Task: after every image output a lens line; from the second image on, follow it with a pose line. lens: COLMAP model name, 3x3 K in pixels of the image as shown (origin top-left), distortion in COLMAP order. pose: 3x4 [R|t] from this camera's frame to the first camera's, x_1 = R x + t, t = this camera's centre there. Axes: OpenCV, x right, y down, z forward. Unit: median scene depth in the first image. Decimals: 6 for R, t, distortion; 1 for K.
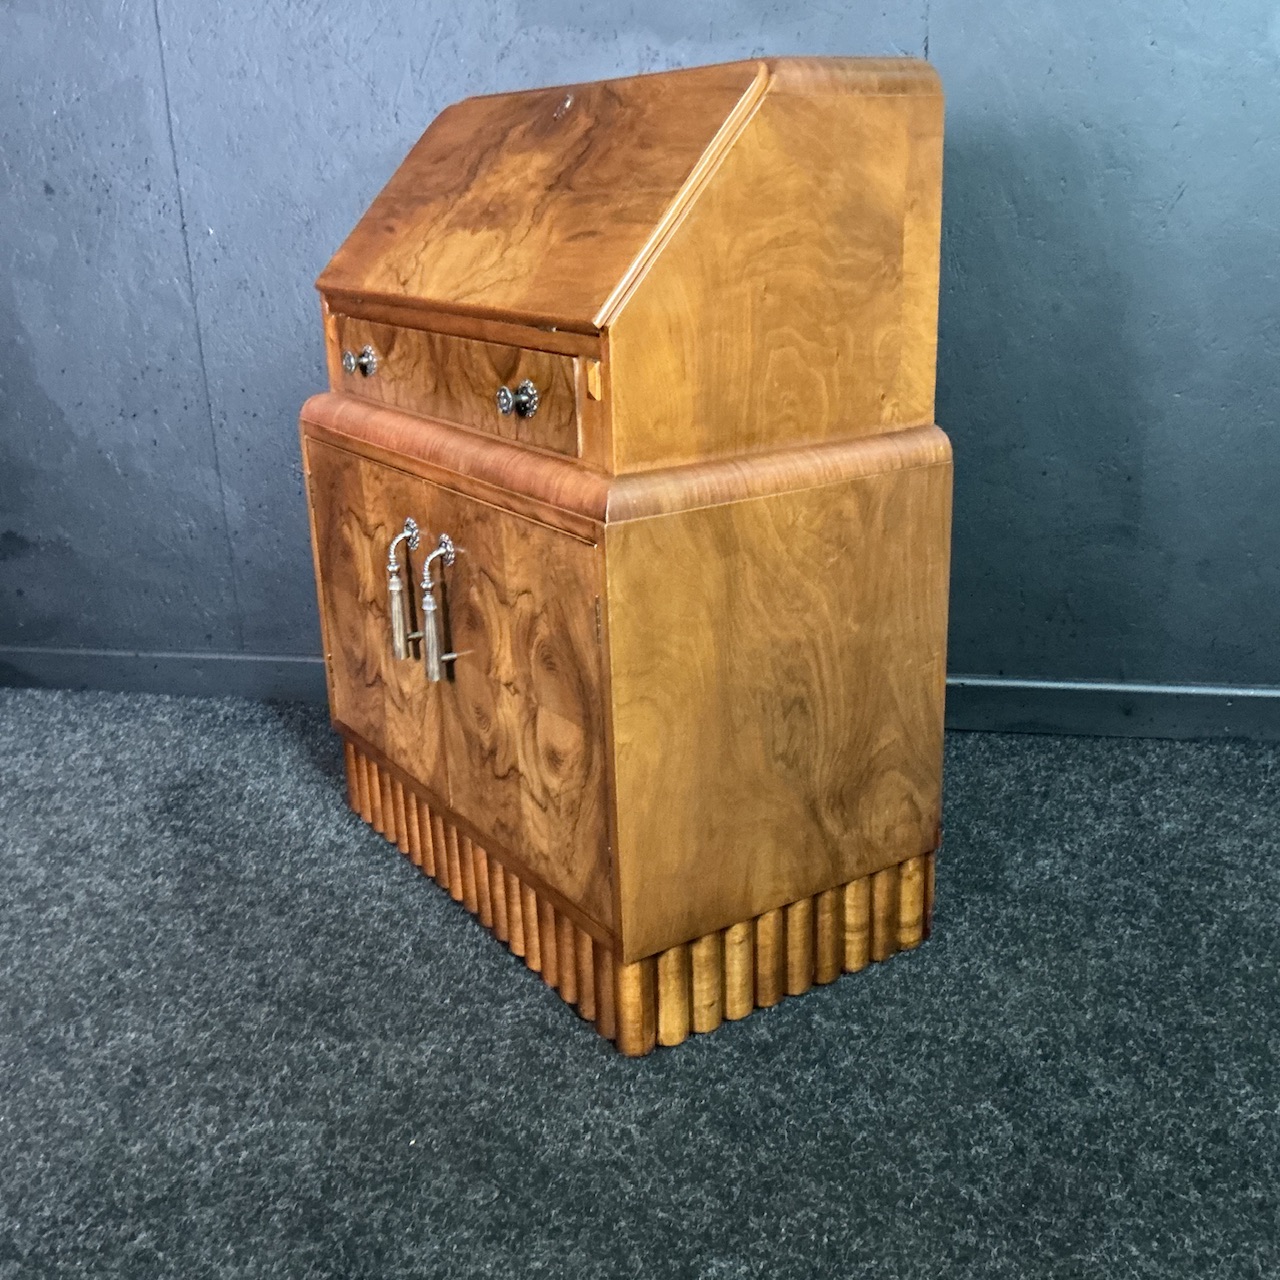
lens RADIAL K [[1390.7, 0, 640.0], [0, 1390.7, 637.8], [0, 0, 1]] dist [0.130553, -0.291949]
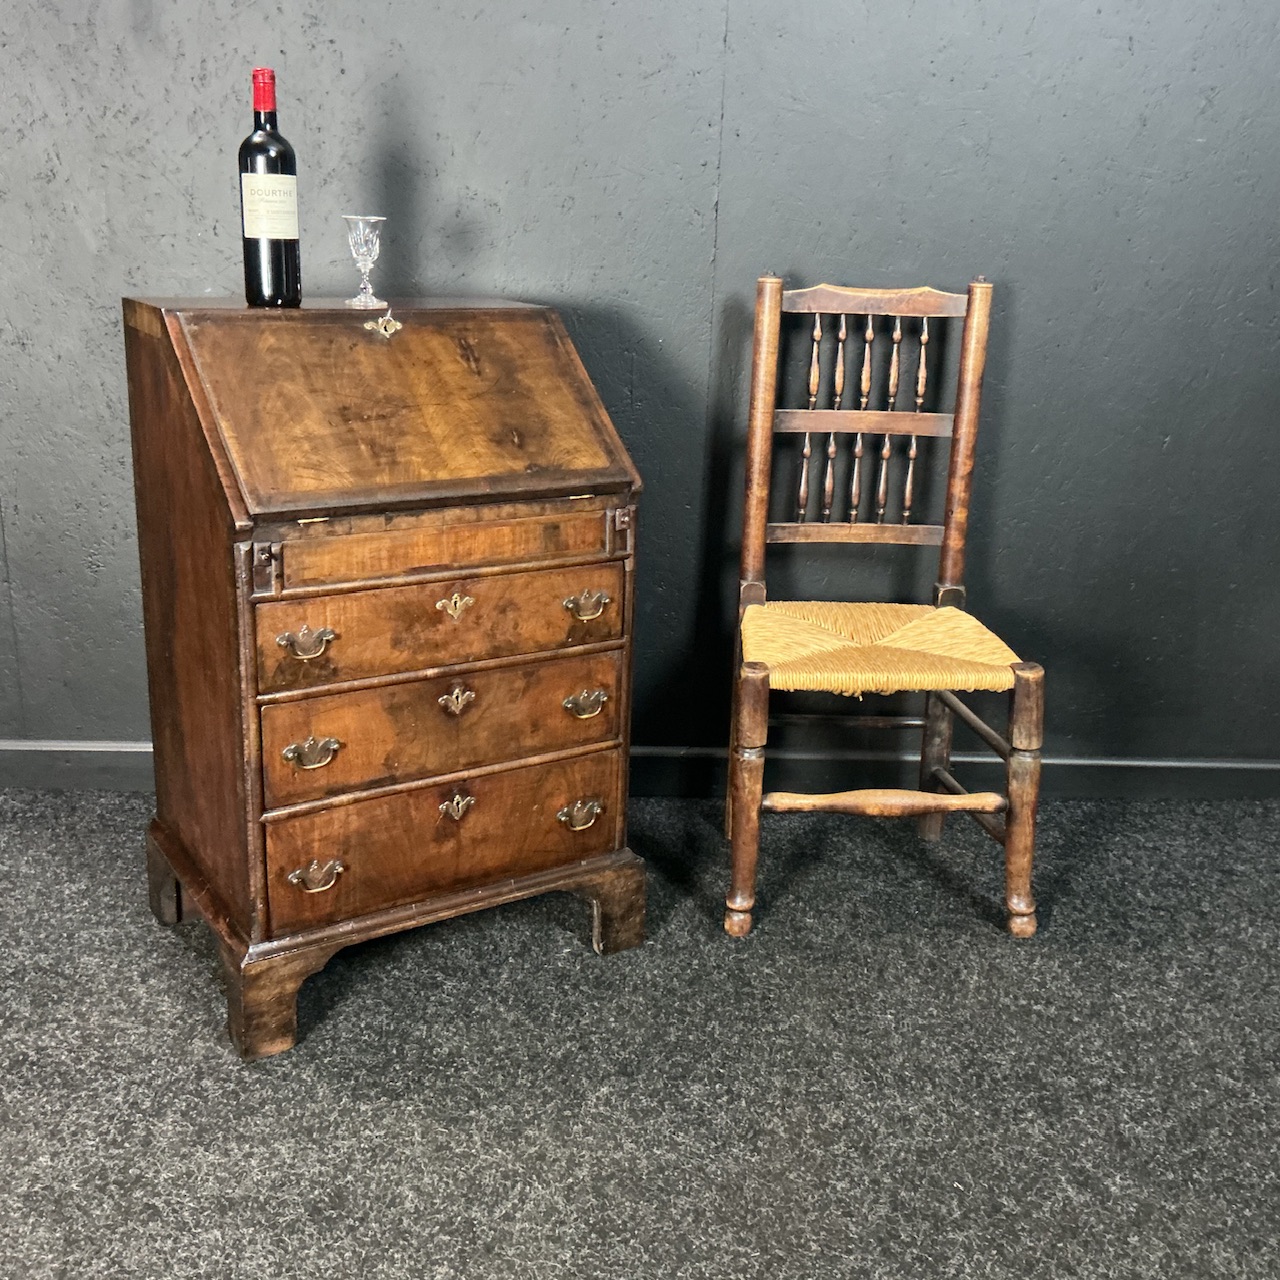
lens RADIAL K [[1390.7, 0, 640.0], [0, 1390.7, 637.8], [0, 0, 1]] dist [0.130553, -0.291949]
pose [[0.965098, -0.011425, 0.261640, -0.163754], [0.011521, 0.999933, 0.001170, -0.077394], [-0.261636, 0.001885, 0.965165, -0.083793]]
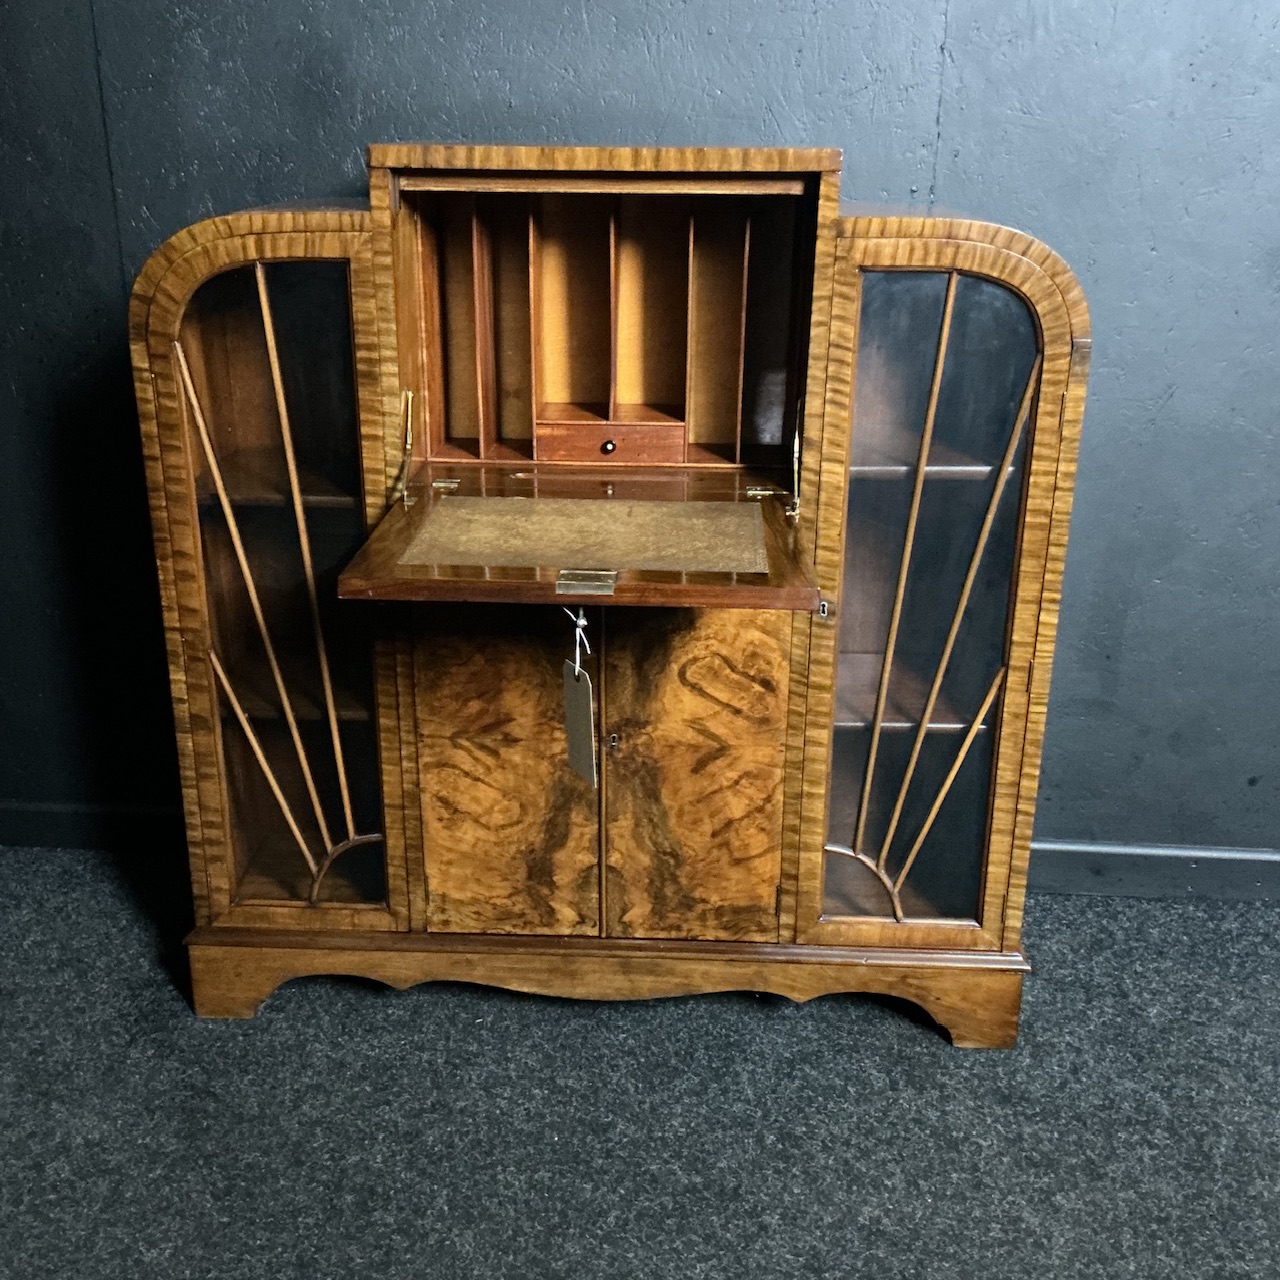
lens RADIAL K [[1390.7, 0, 640.0], [0, 1390.7, 637.8], [0, 0, 1]] dist [0.130553, -0.291949]
pose [[0.991962, -0.009328, 0.126195, -0.132656], [0.003777, 0.999017, 0.044157, -0.190436], [-0.126483, -0.043326, 0.991022, 0.028196]]
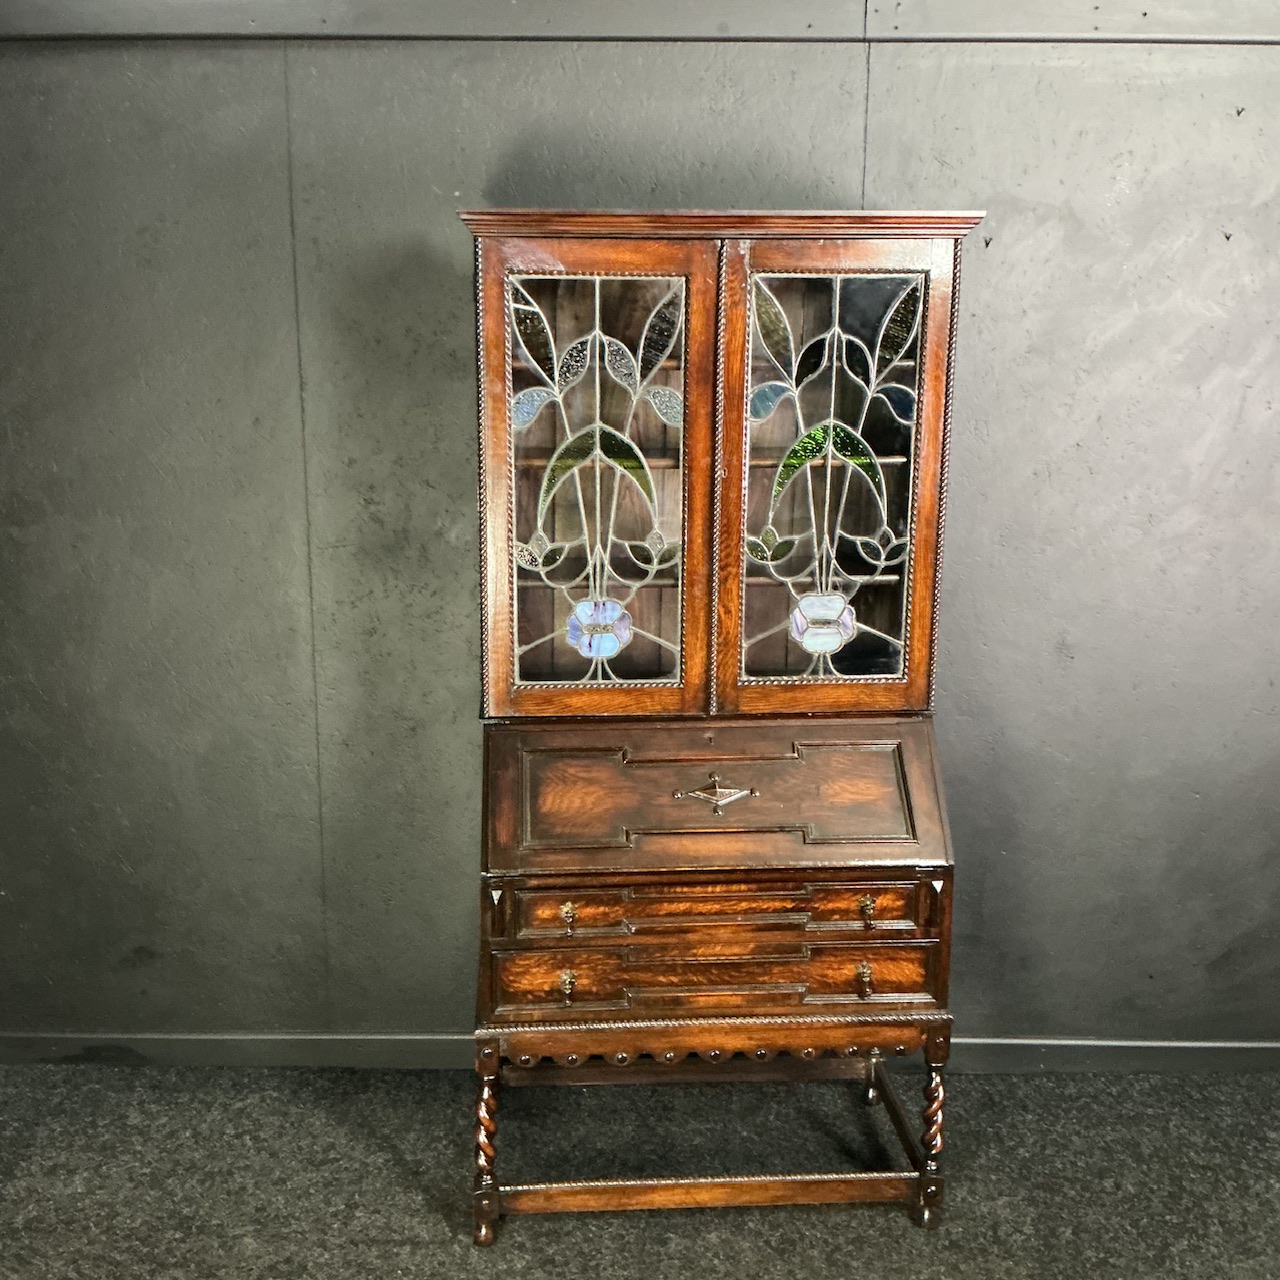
lens RADIAL K [[1404.4, 0, 640.0], [0, 1404.4, 640.0], [0, 0, 1]] dist [0.138693, -0.291974]
pose [[0.977925, -0.001034, 0.208956, -0.358713], [0.023664, 0.994103, -0.105826, -0.266605], [-0.207614, 0.108435, 0.972182, -0.489342]]
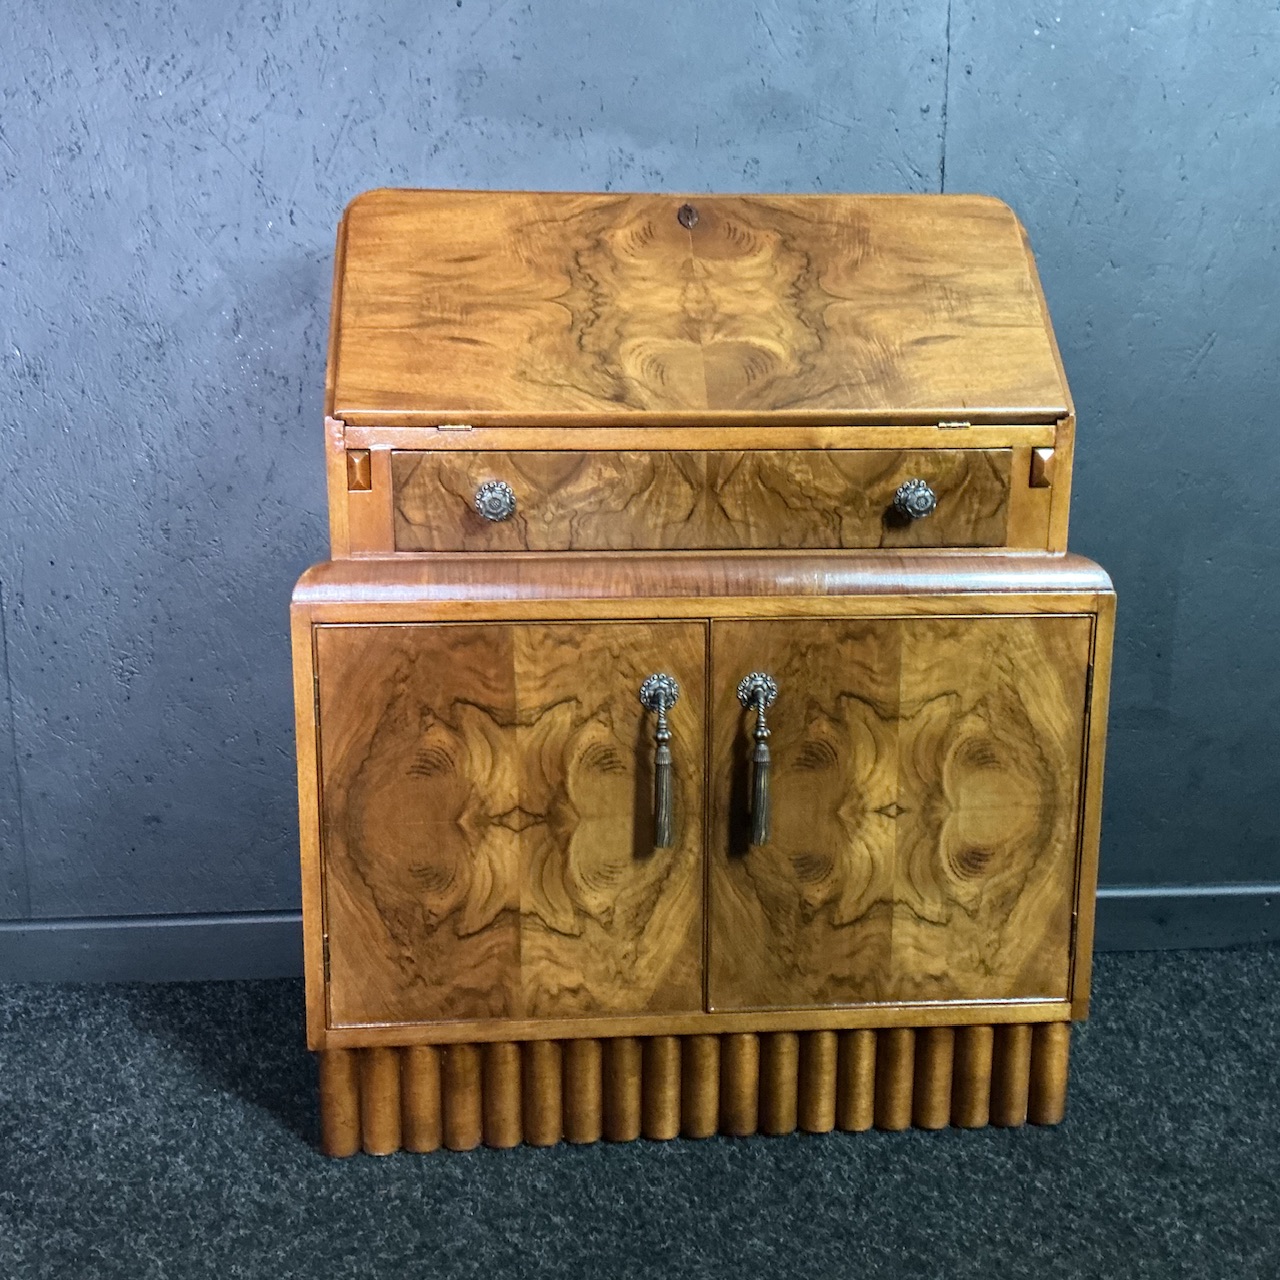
lens RADIAL K [[1396.4, 0, 631.3], [0, 1396.4, 643.7], [0, 0, 1]] dist [0.119220, -0.265311]
pose [[0.962005, -0.020201, 0.272283, -0.235194], [0.054531, 0.991382, -0.119112, -0.035119], [-0.267530, 0.129435, 0.954816, 0.261332]]
